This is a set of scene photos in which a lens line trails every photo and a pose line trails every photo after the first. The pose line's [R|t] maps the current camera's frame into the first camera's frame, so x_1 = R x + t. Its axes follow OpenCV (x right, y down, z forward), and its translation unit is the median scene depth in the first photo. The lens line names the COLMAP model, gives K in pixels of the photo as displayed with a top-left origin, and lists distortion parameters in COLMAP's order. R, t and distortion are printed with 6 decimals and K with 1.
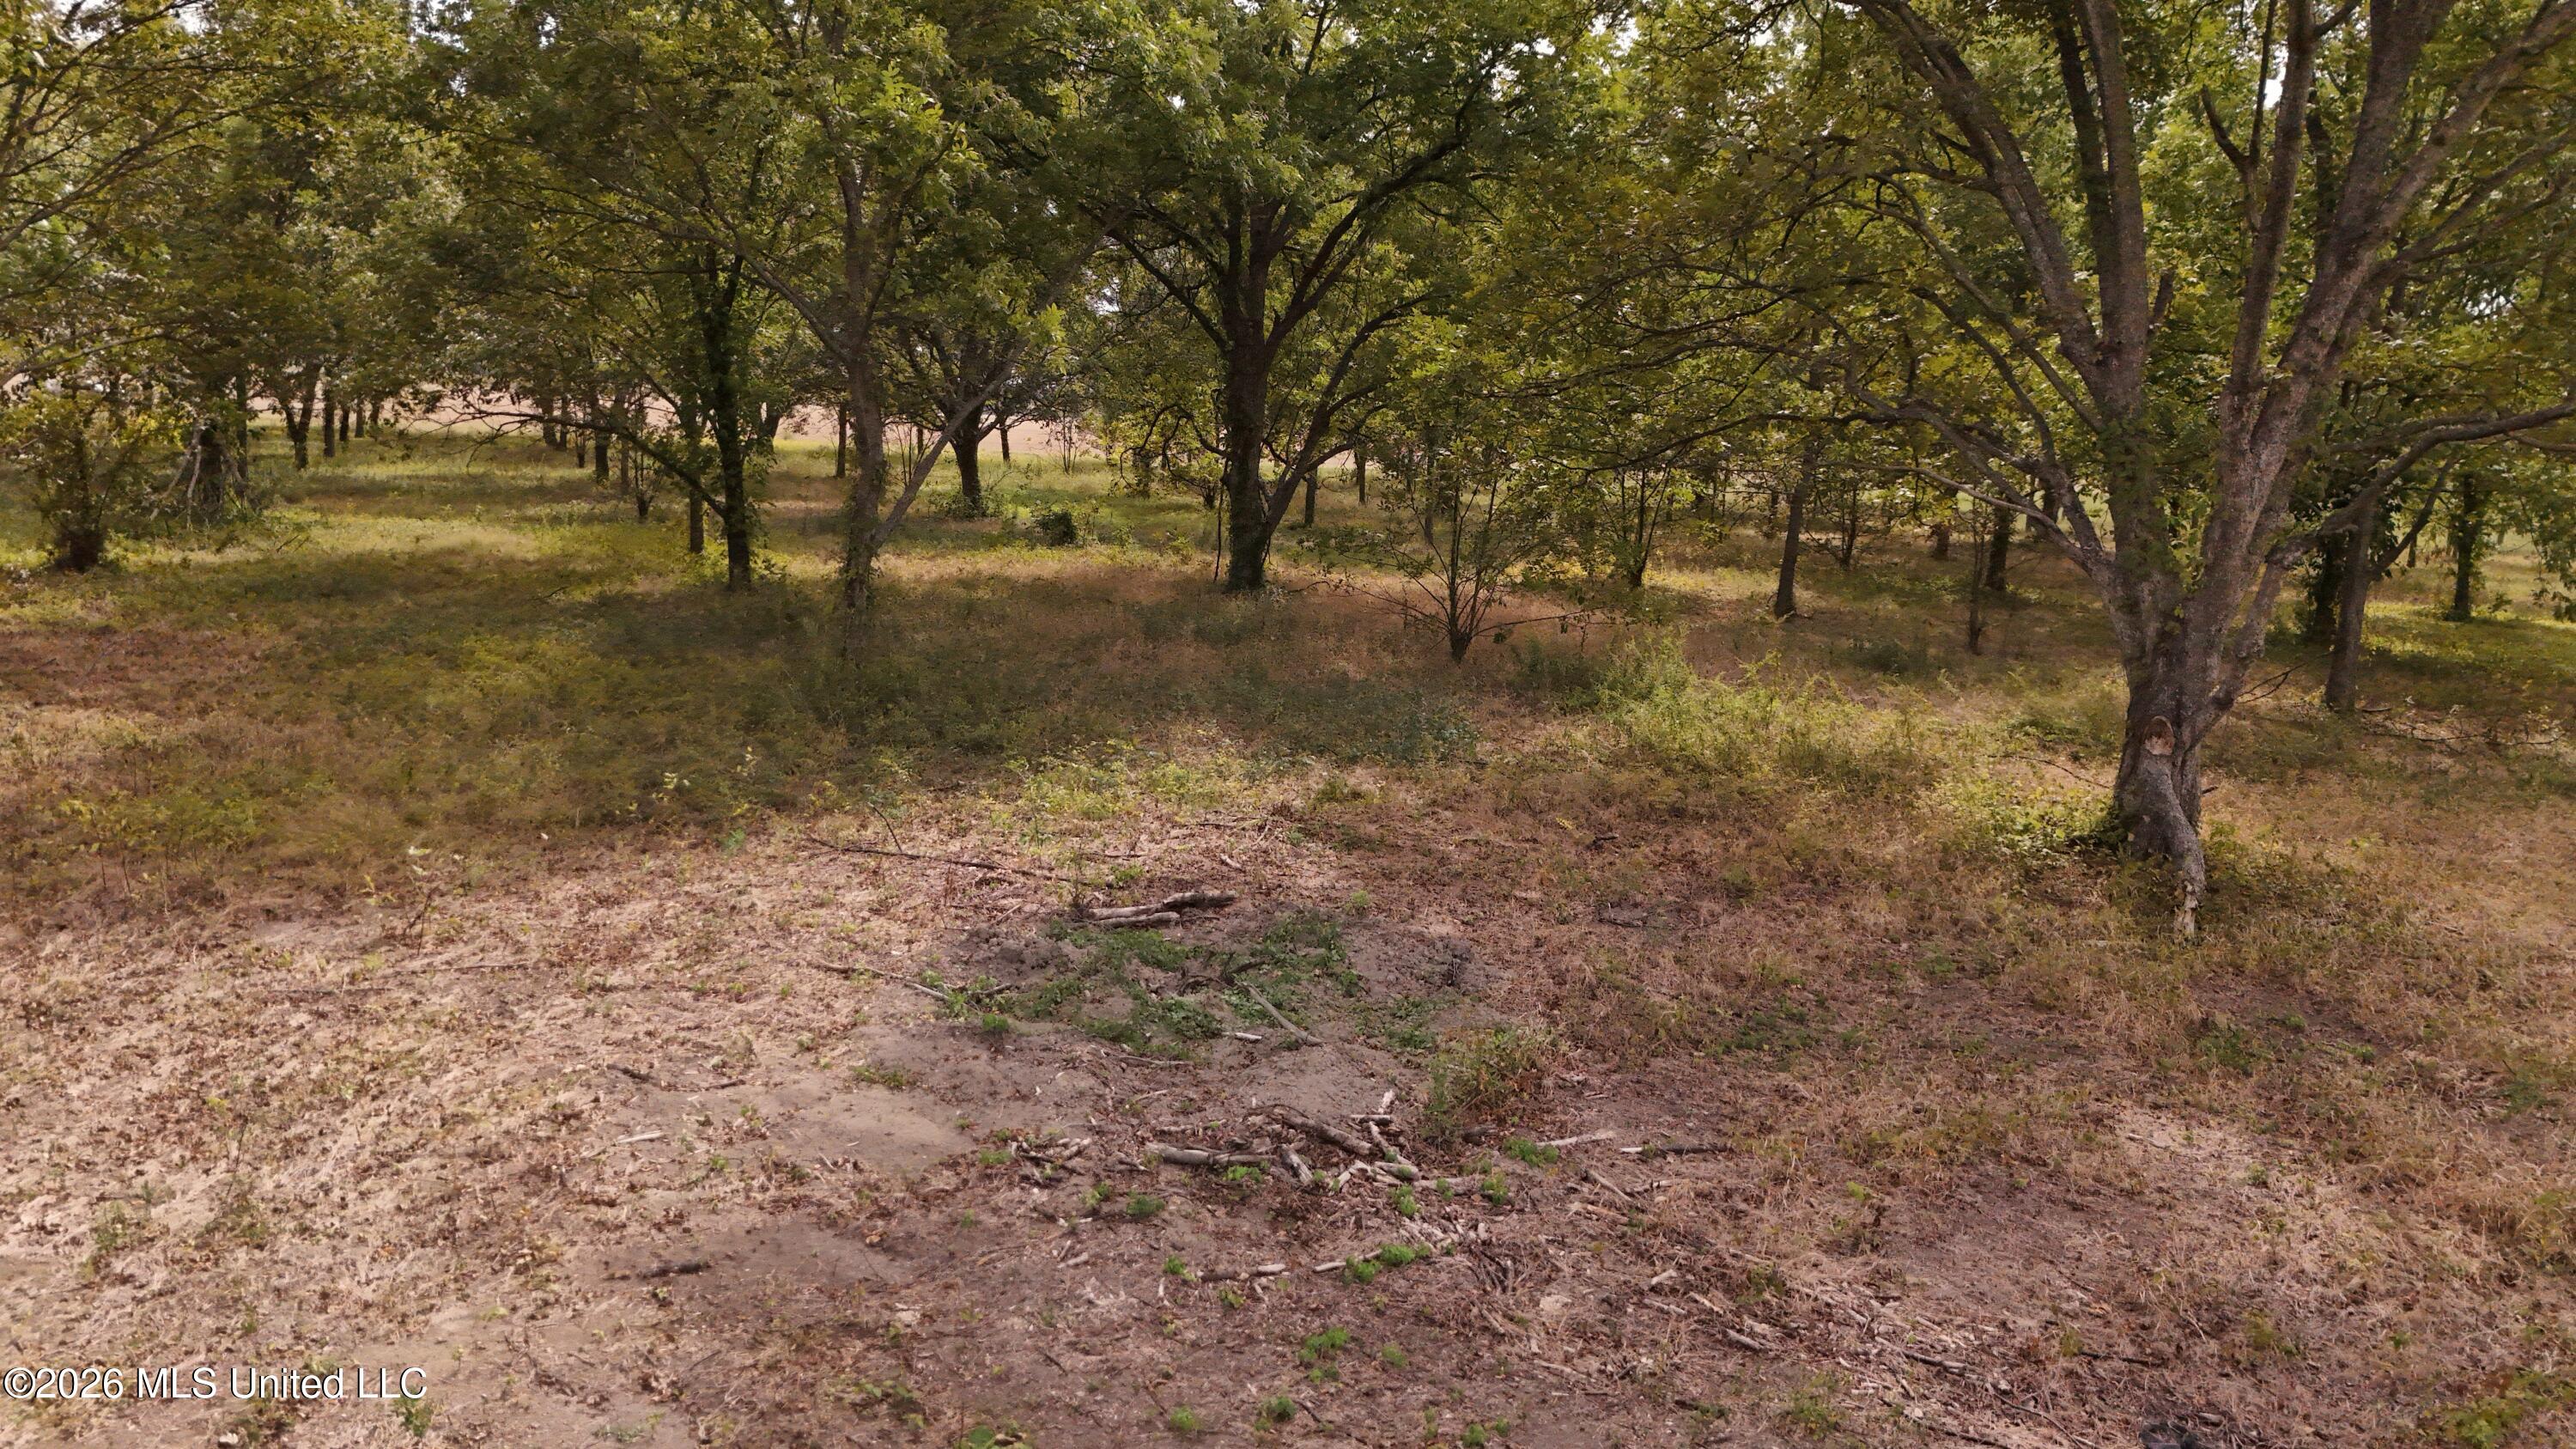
lens RADIAL K [[1799.1, 0, 1290.7], [0, 1799.1, 723.2], [0, 0, 1]] dist [0.028319, 0.000355]
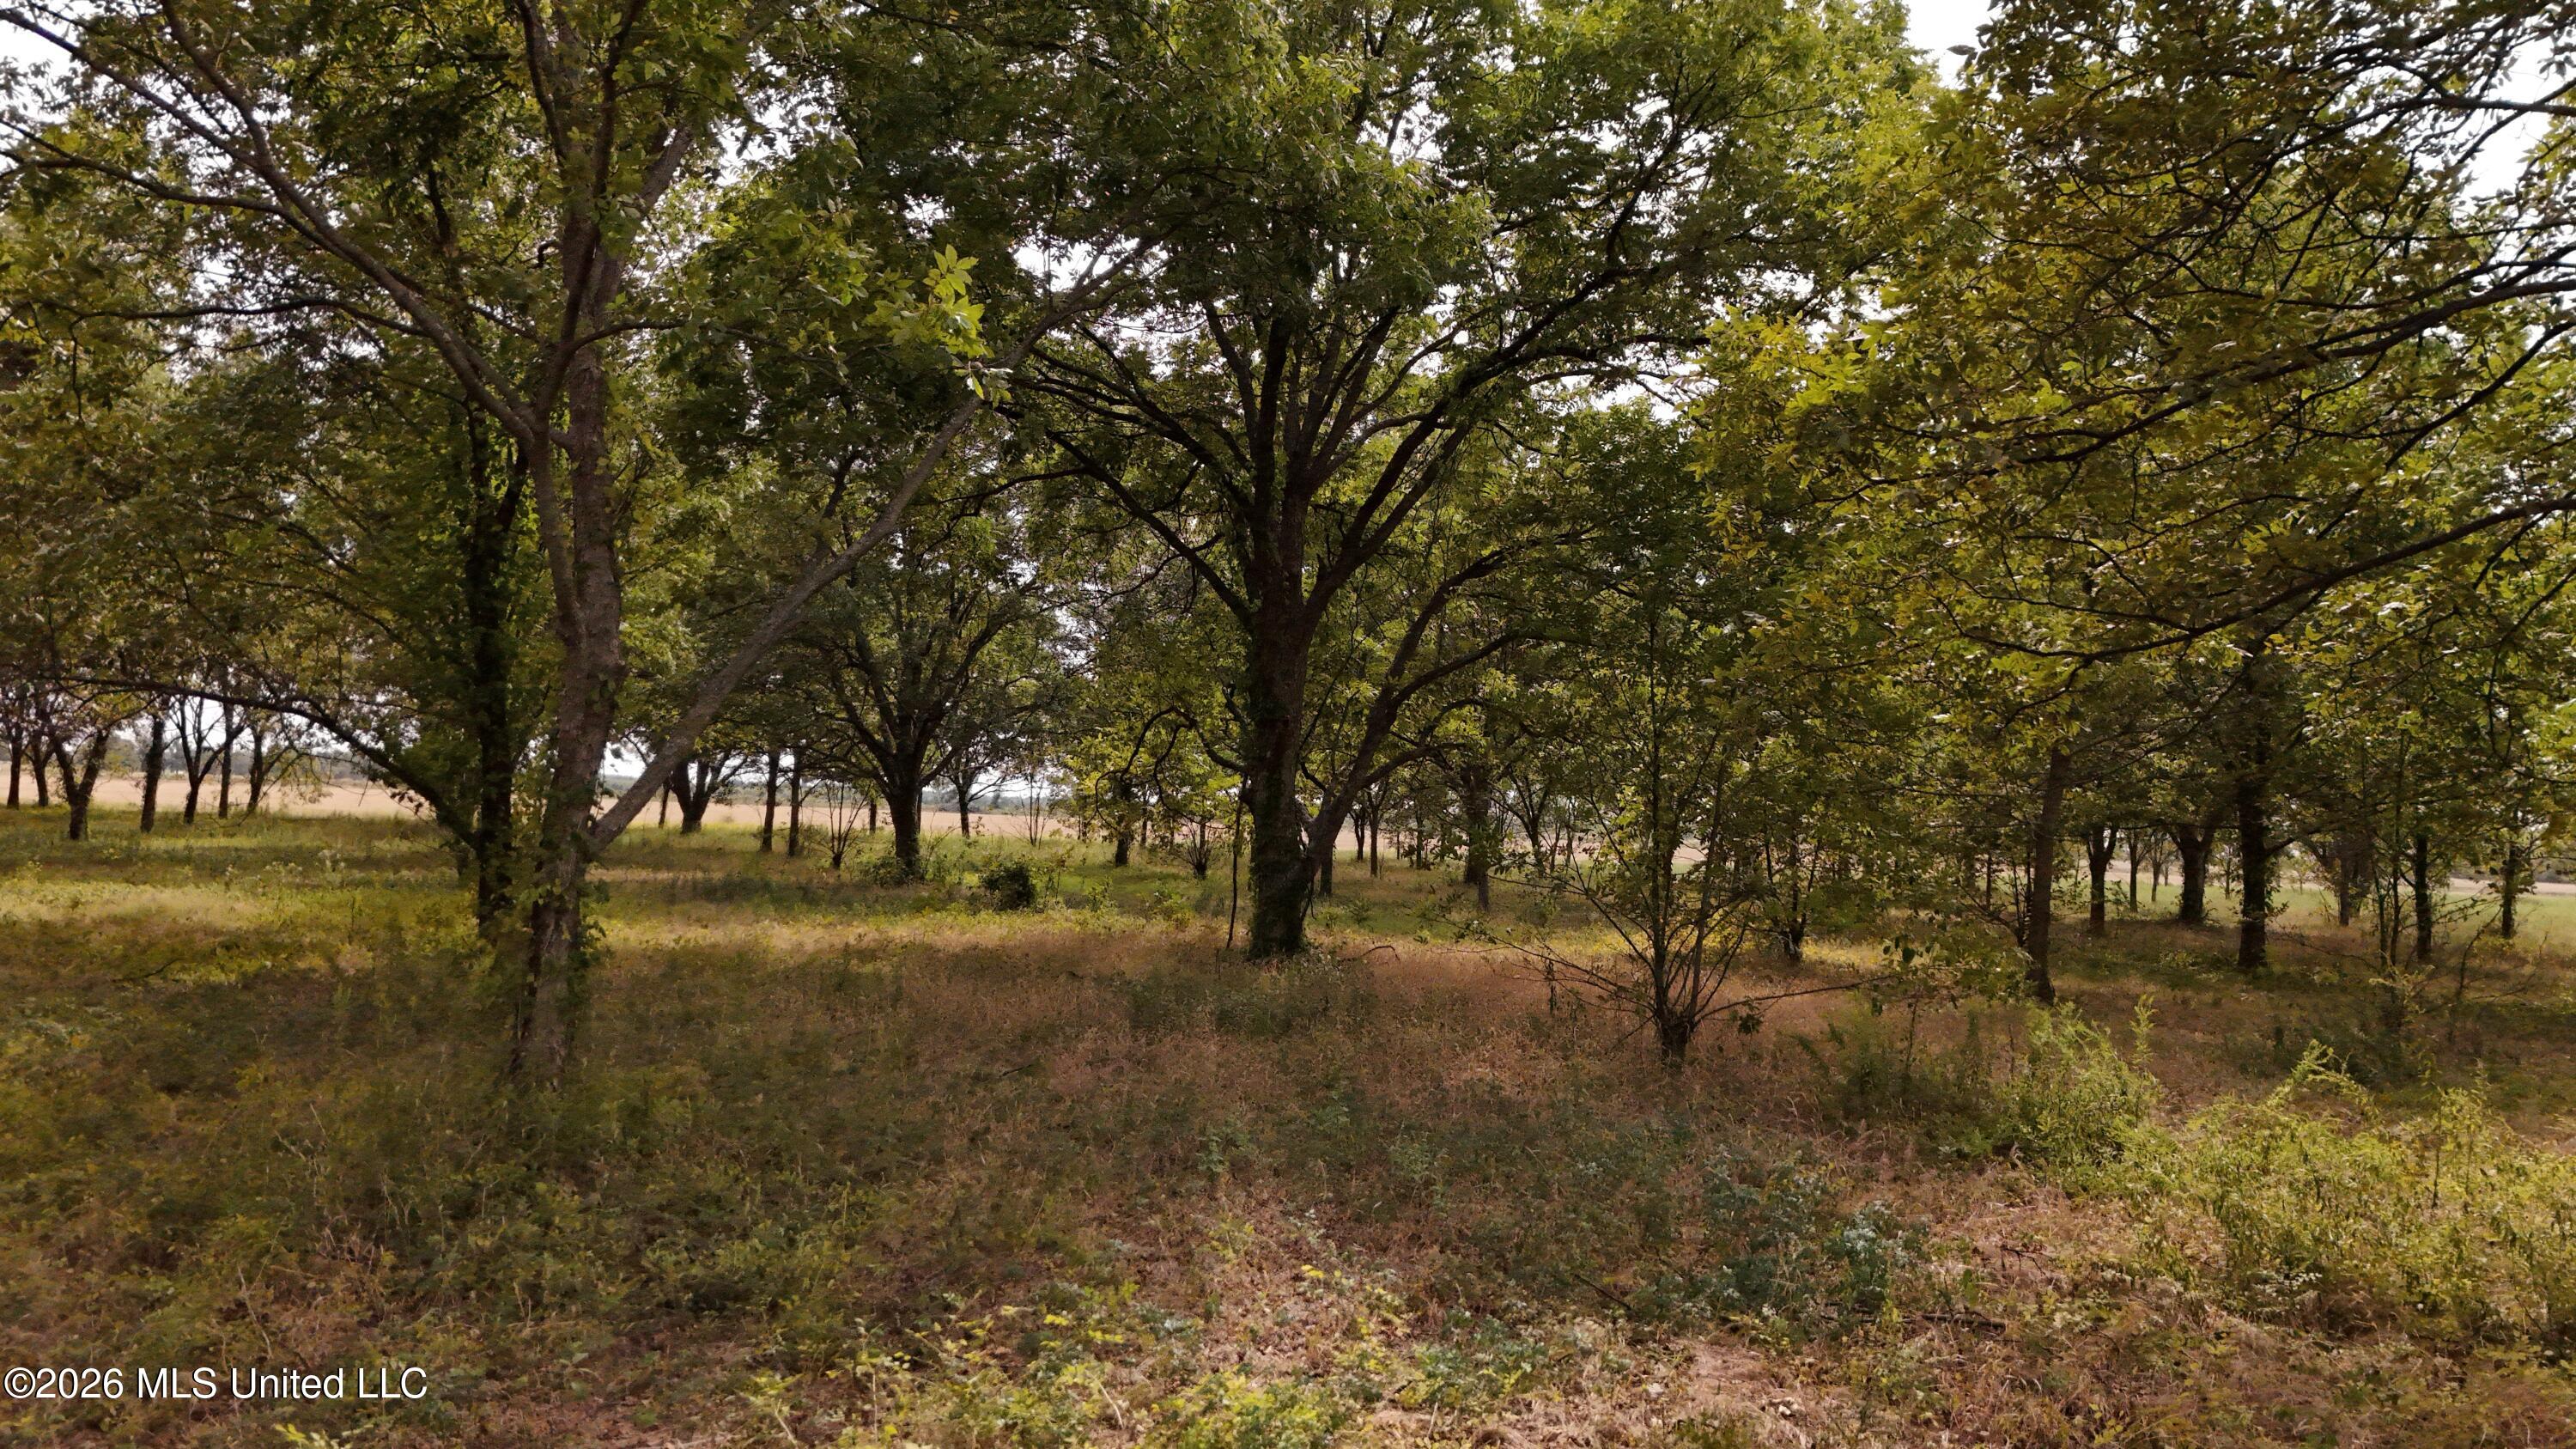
lens RADIAL K [[1799.1, 0, 1283.7], [0, 1799.1, 717.7], [0, 0, 1]] dist [0.028319, 0.000355]
pose [[0.999901, -0.006814, 0.012278, -0.026351], [0.009382, 0.974750, -0.223103, -0.009975], [-0.010448, 0.223197, 0.974717, 0.278590]]
